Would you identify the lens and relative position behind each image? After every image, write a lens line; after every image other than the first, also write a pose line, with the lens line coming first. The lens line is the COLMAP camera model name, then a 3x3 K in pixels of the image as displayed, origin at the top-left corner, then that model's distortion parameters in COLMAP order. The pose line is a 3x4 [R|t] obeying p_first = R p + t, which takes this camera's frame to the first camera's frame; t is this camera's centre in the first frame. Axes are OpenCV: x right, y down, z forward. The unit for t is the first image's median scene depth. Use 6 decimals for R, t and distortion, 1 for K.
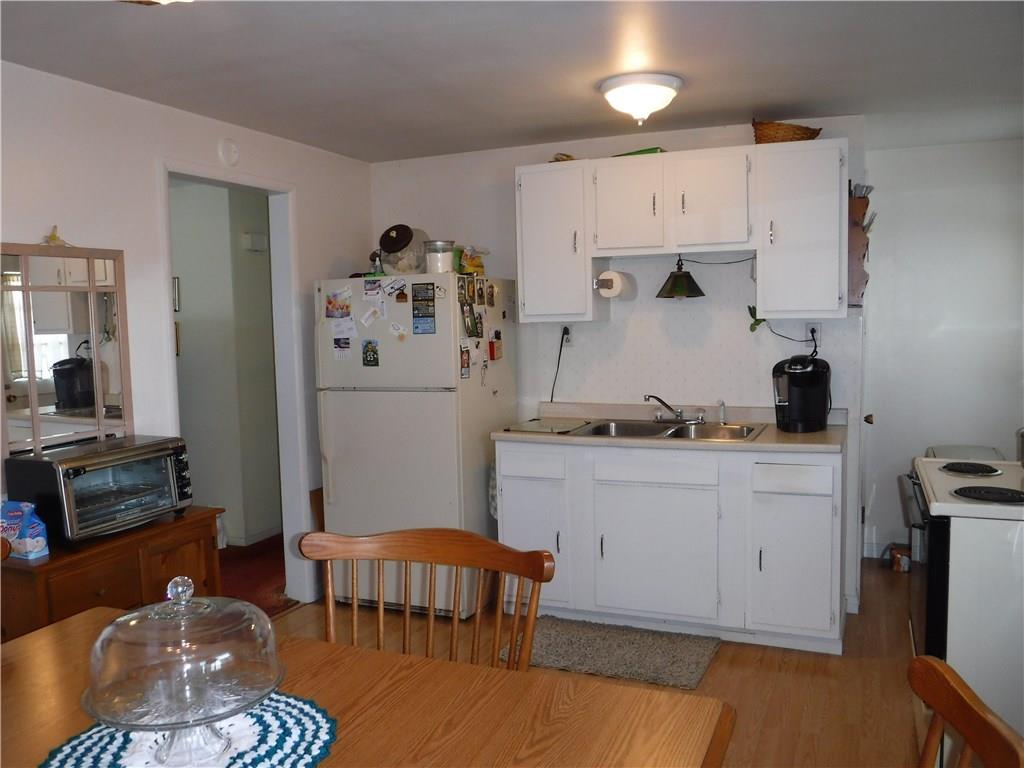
lens RADIAL K [[852.9, 0, 512.1], [0, 852.9, 383.2], [0, 0, 1]] dist [-0.070521, 0.028690]
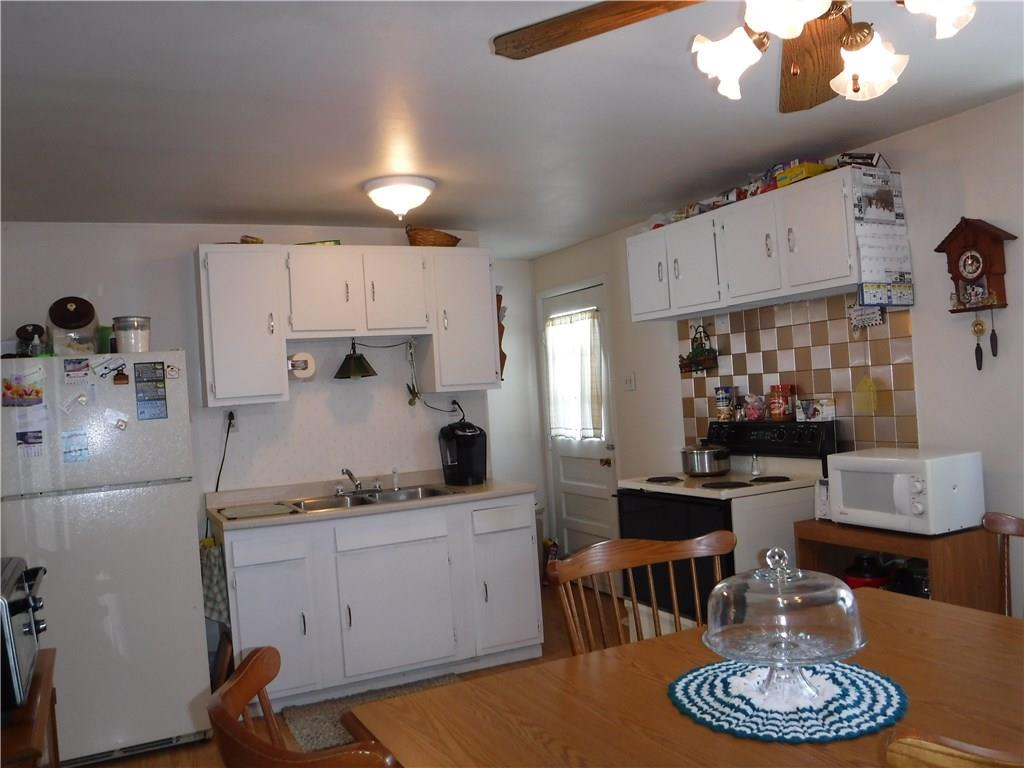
lens RADIAL K [[852.9, 0, 513.1], [0, 852.9, 387.5], [0, 0, 1]] dist [-0.070521, 0.028690]
pose [[0.647913, -0.017480, 0.761514, -0.511790], [0.112393, 0.990988, -0.072879, 0.014437], [-0.753377, 0.132808, 0.644039, 0.150342]]
